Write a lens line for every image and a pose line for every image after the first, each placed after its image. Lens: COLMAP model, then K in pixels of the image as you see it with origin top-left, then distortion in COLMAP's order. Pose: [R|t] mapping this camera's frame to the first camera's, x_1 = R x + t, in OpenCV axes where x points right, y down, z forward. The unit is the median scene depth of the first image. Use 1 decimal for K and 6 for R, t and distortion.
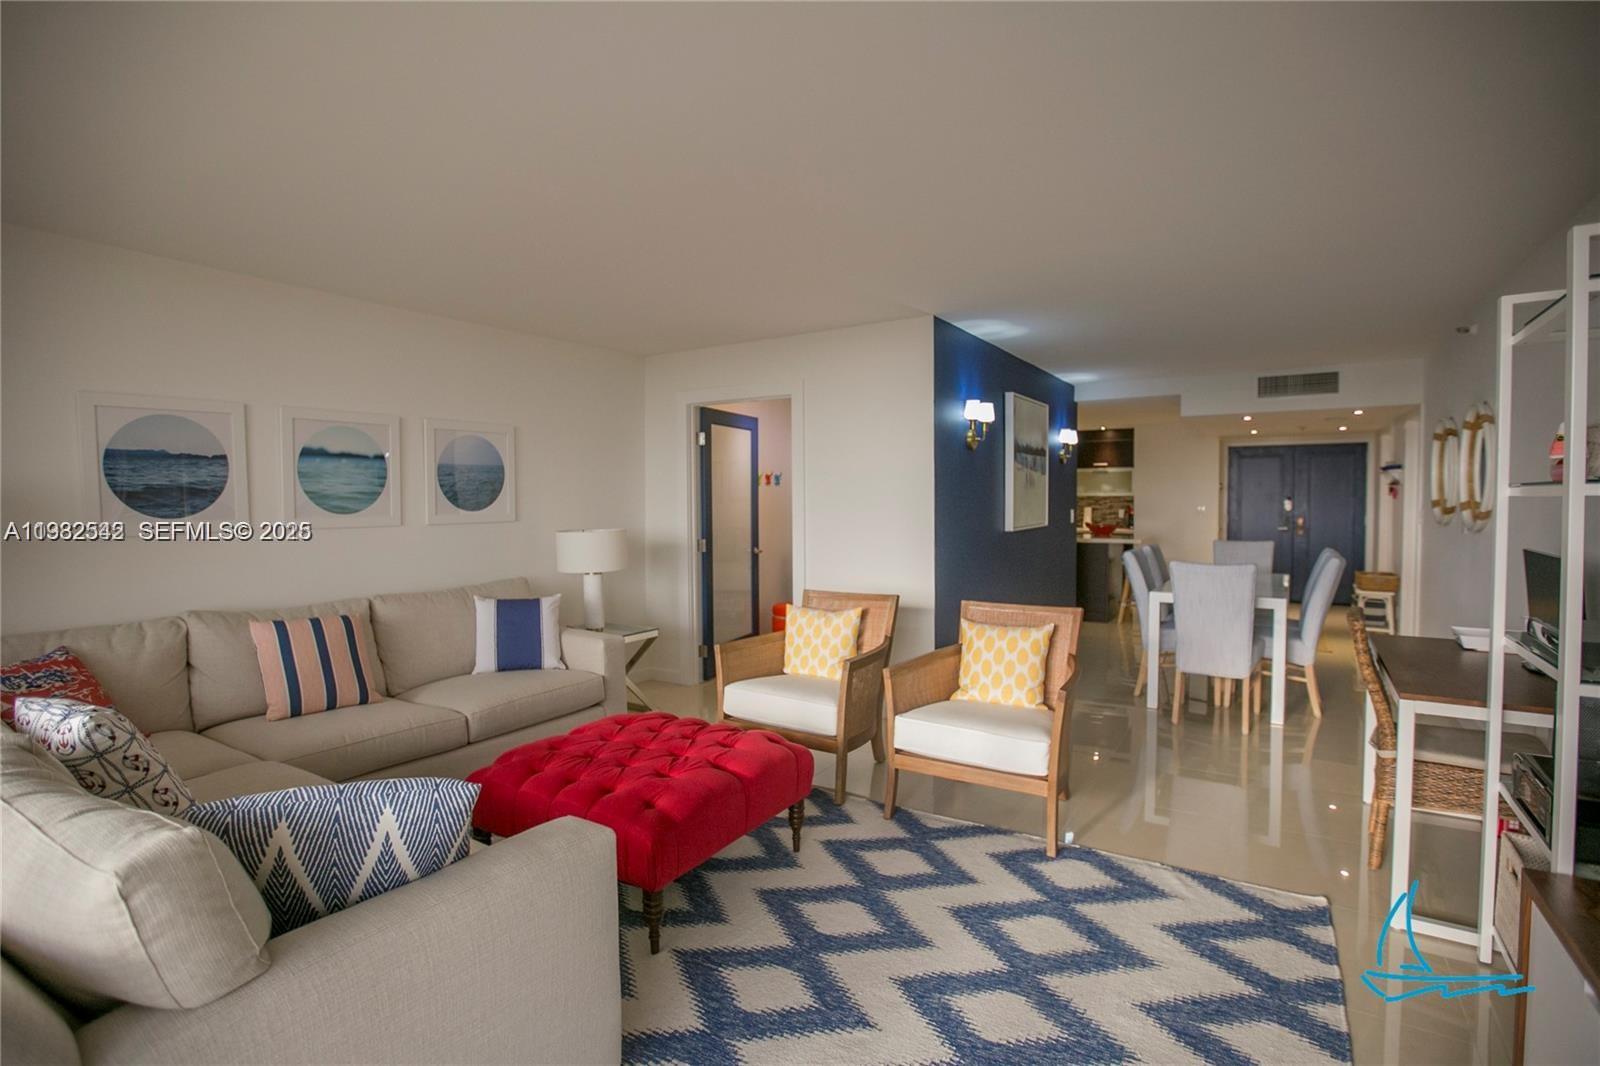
lens RADIAL K [[759.7, 0, 813.0], [0, 759.7, 520.0], [0, 0, 1]] dist [-0.022857, 0.000870]
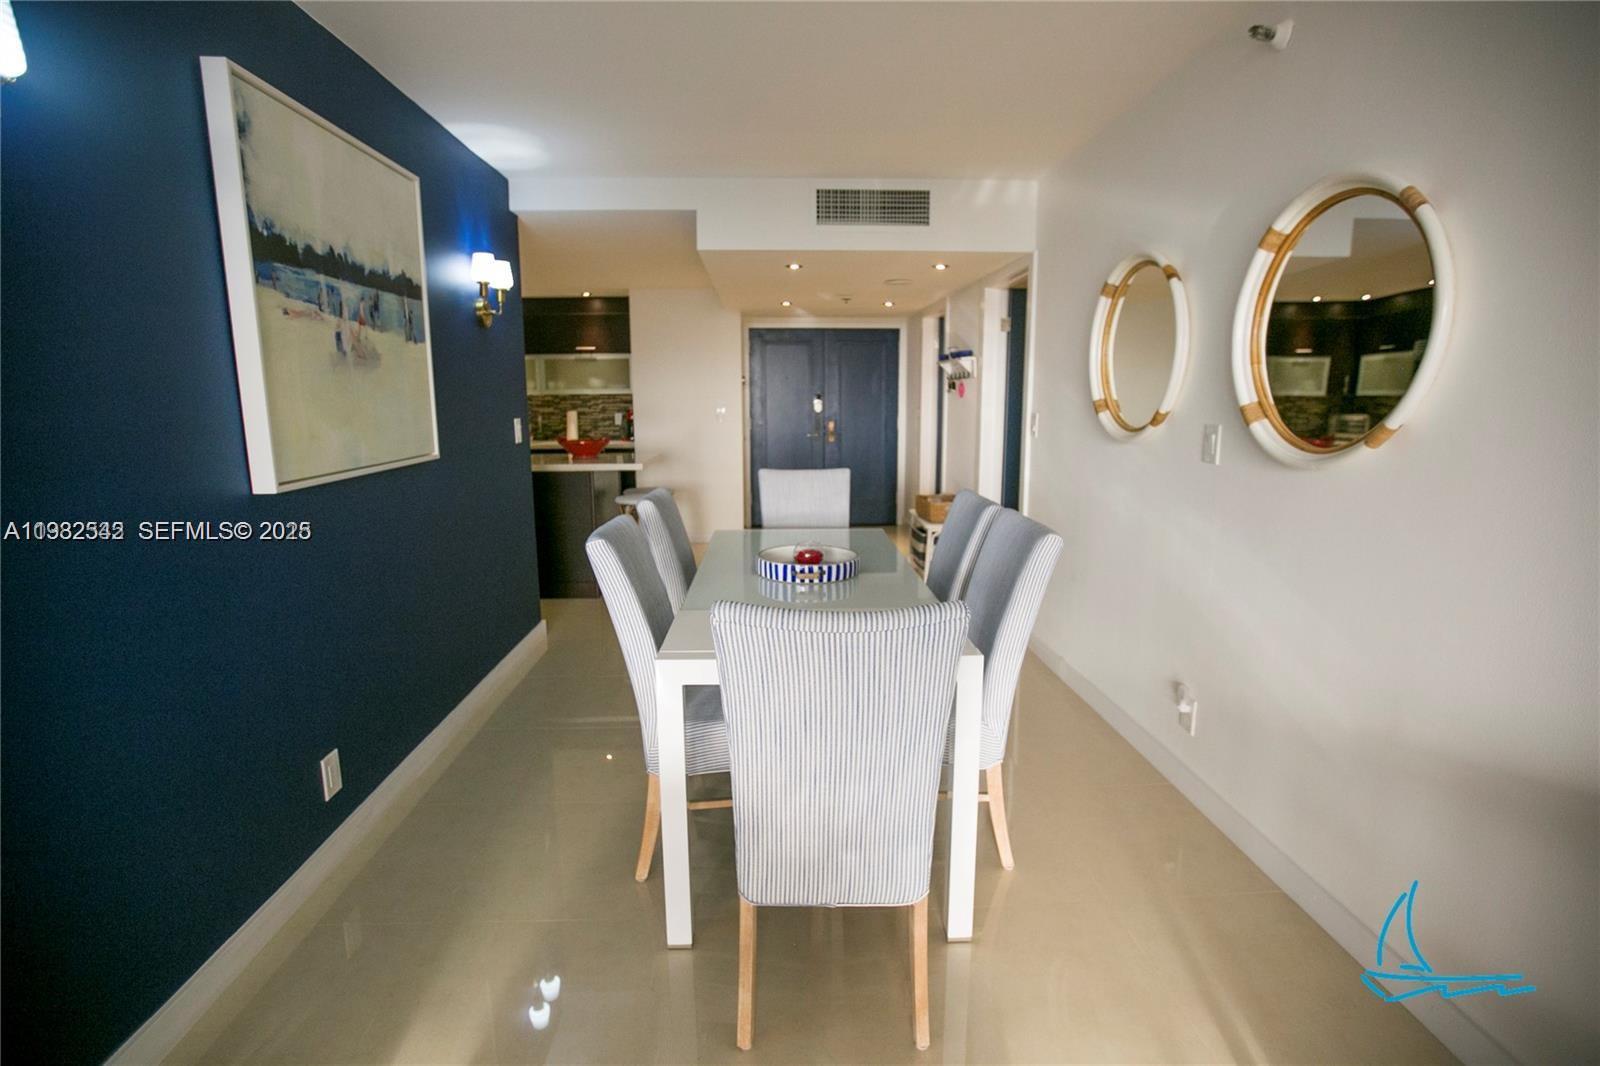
lens RADIAL K [[759.7, 0, 813.0], [0, 759.7, 520.0], [0, 0, 1]] dist [-0.022857, 0.000870]
pose [[0.814378, -0.093497, 0.572753, 0.278519], [0.018120, 0.990552, 0.135935, -0.016298], [-0.580052, -0.100325, 0.808378, 0.612514]]
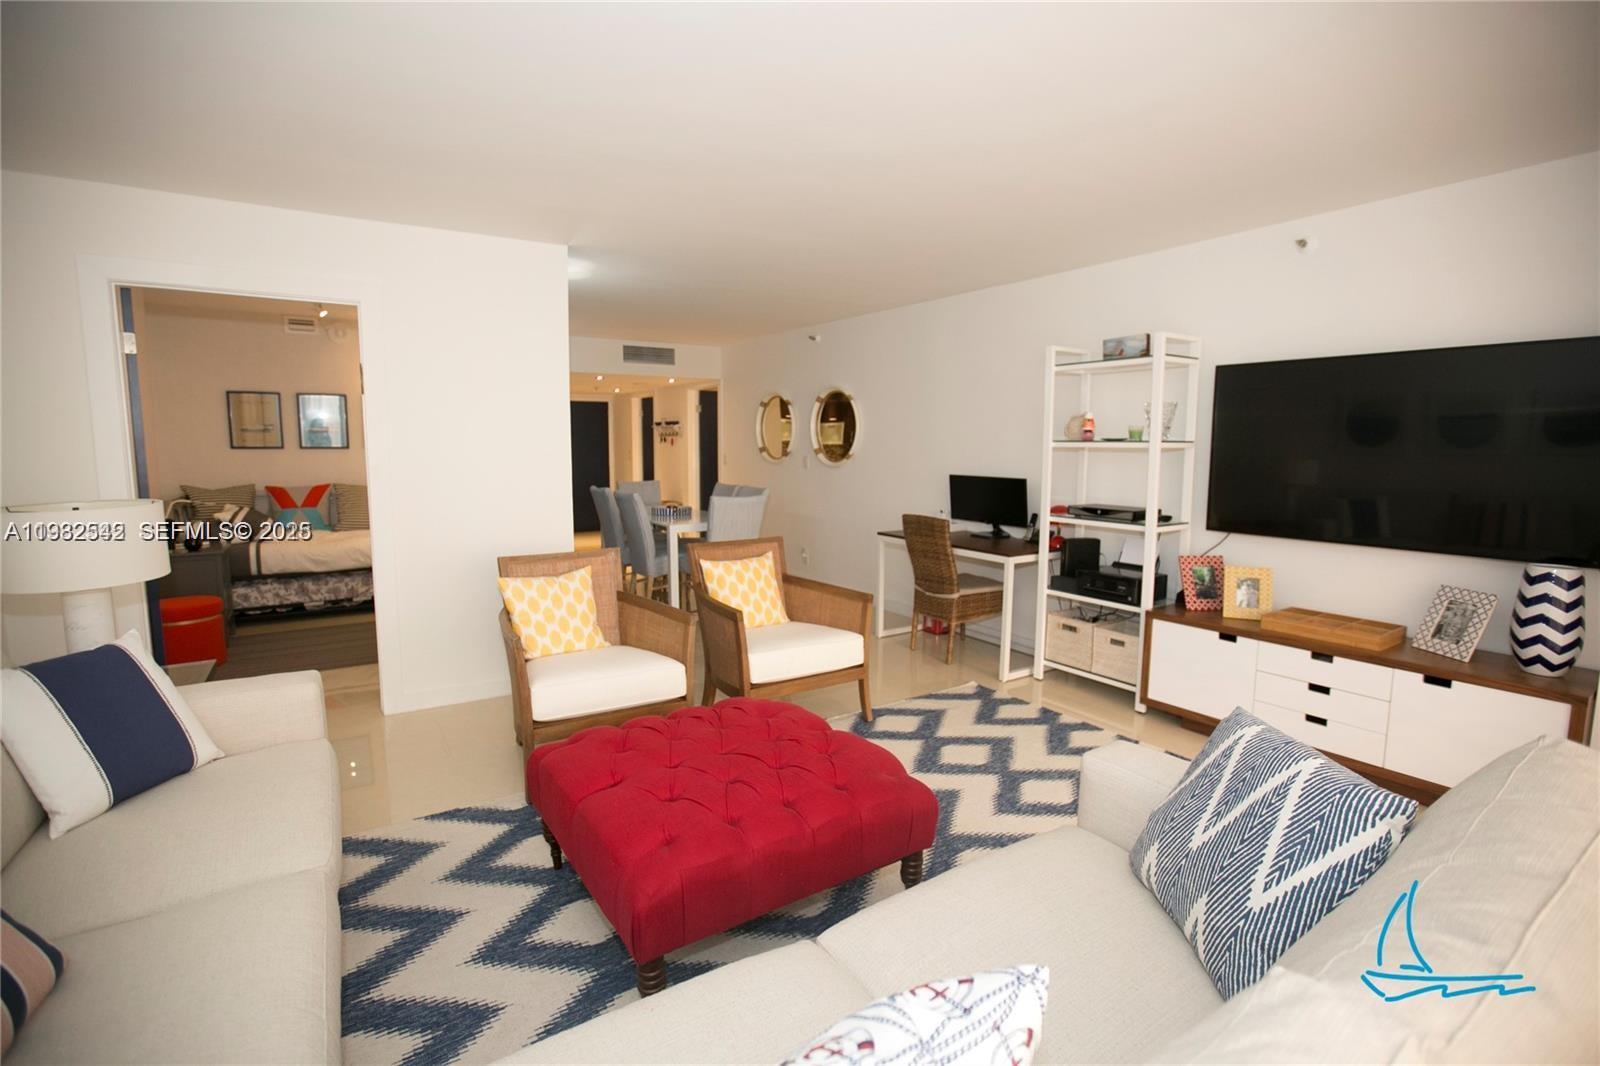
lens RADIAL K [[753.7, 0, 800.3], [0, 753.7, 445.5], [0, 0, 1]] dist [-0.023394, 0.000228]
pose [[0.418245, 0.000136, 0.908334, -0.476863], [0.027260, 0.999548, -0.012701, -0.006522], [-0.907925, 0.030074, 0.418052, 0.296281]]
